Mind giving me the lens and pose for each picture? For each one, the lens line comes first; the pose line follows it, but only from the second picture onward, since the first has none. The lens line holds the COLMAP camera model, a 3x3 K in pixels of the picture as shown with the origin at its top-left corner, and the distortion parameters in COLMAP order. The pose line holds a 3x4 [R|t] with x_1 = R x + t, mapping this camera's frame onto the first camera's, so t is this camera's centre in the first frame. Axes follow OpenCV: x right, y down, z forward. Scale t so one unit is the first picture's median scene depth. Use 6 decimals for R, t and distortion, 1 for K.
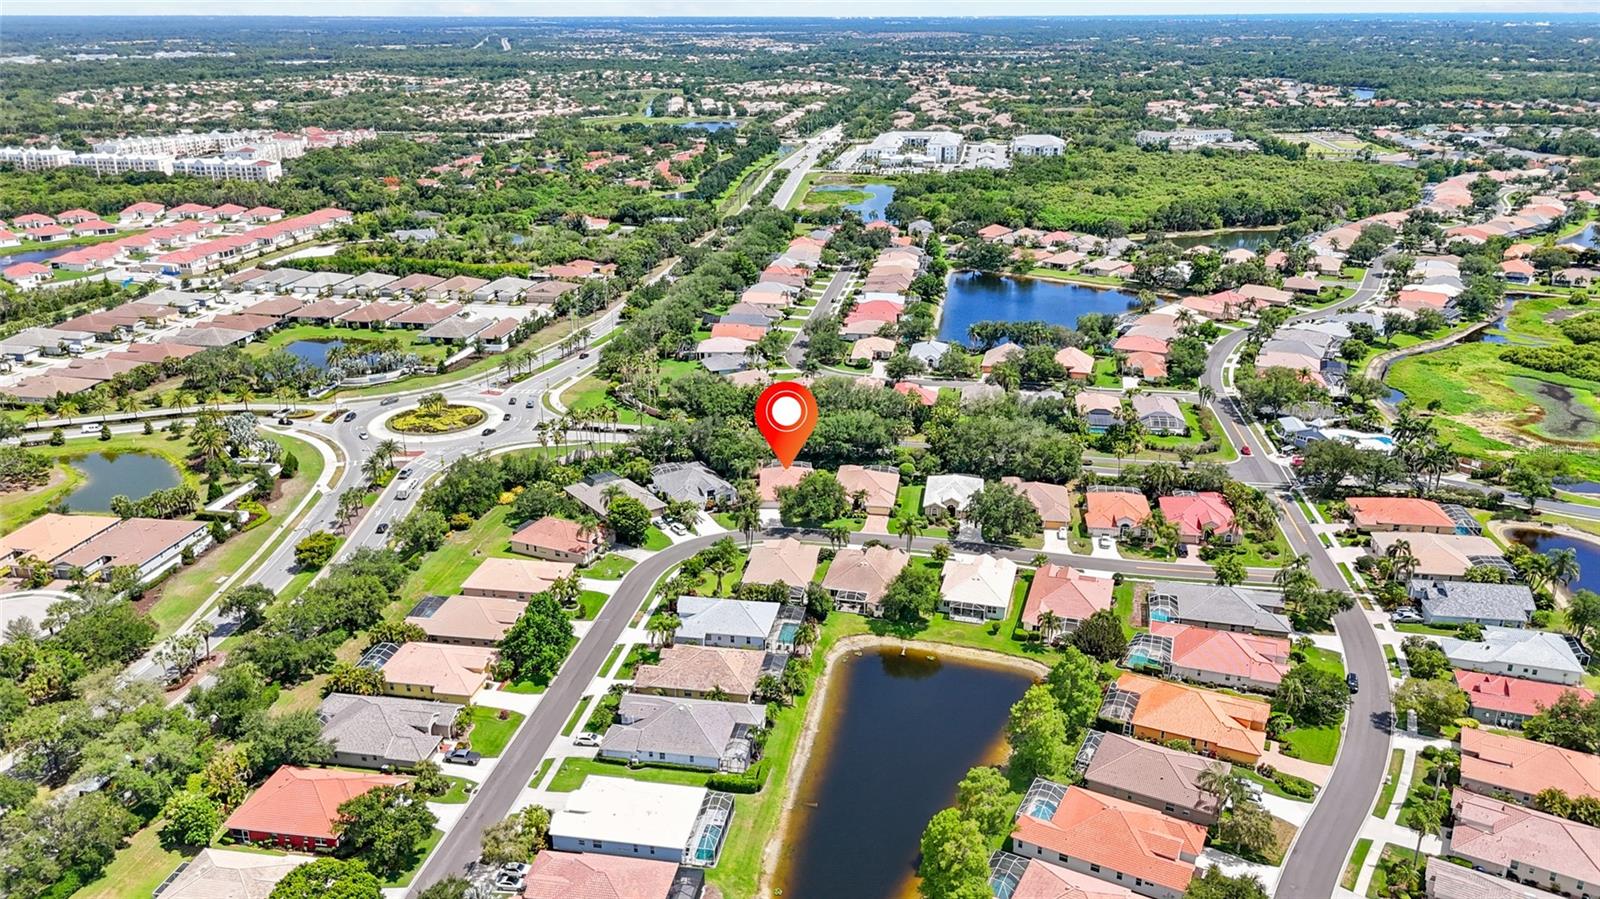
lens RADIAL K [[1194.0, 0, 800.0], [0, 1194.0, 449.5], [0, 0, 1]] dist [0.084896, -0.105074]
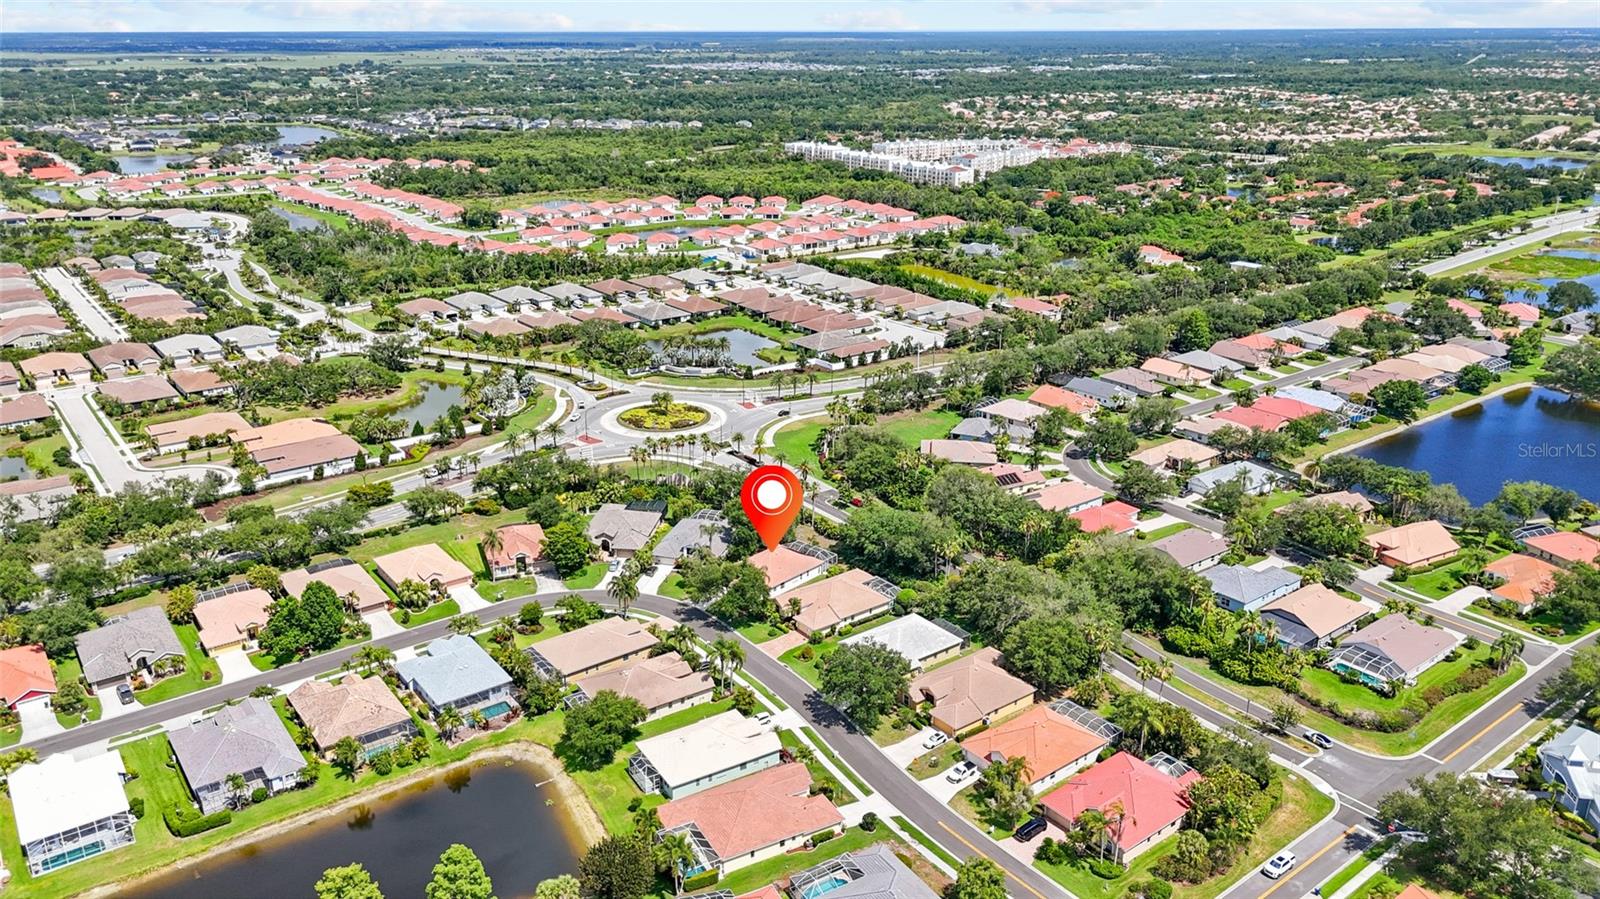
lens RADIAL K [[1194.0, 0, 800.0], [0, 1194.0, 449.5], [0, 0, 1]] dist [0.084896, -0.105074]
pose [[0.719636, 0.230302, -0.655046, 0.527366], [-0.236839, 0.968231, 0.080220, -0.122988], [0.652711, 0.097411, 0.751319, 0.342287]]
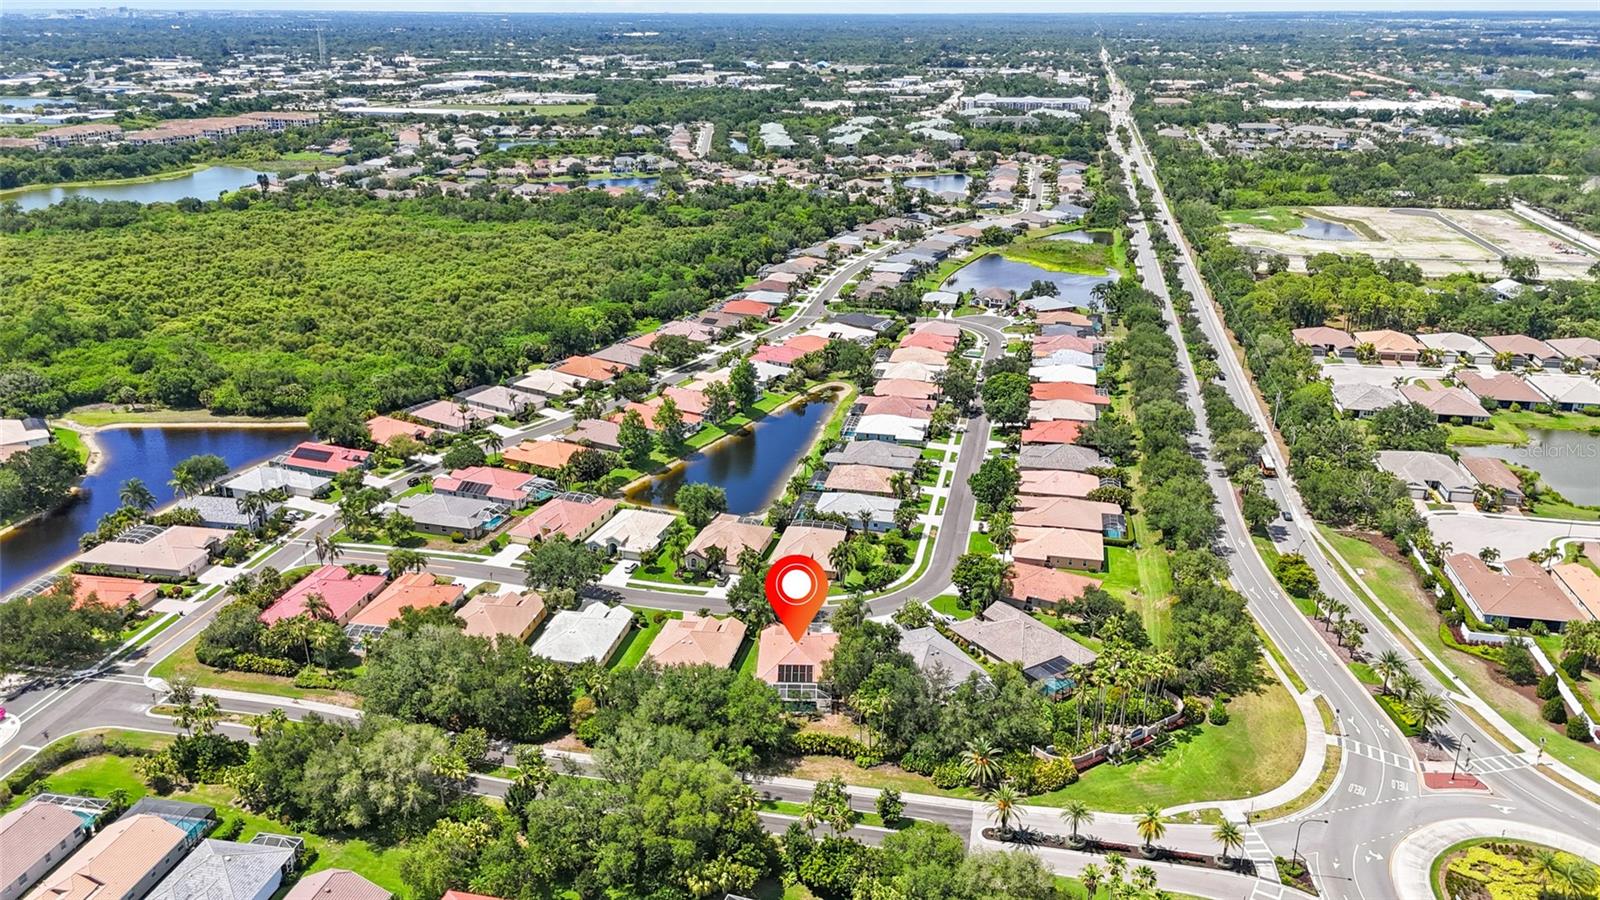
lens RADIAL K [[1194.0, 0, 800.0], [0, 1194.0, 450.0], [0, 0, 1]] dist [0.084896, -0.105074]
pose [[-0.998488, -0.018757, 0.051673, -0.049075], [0.019977, 0.751907, 0.658967, -0.525509], [-0.051214, 0.659003, -0.750395, 1.393740]]
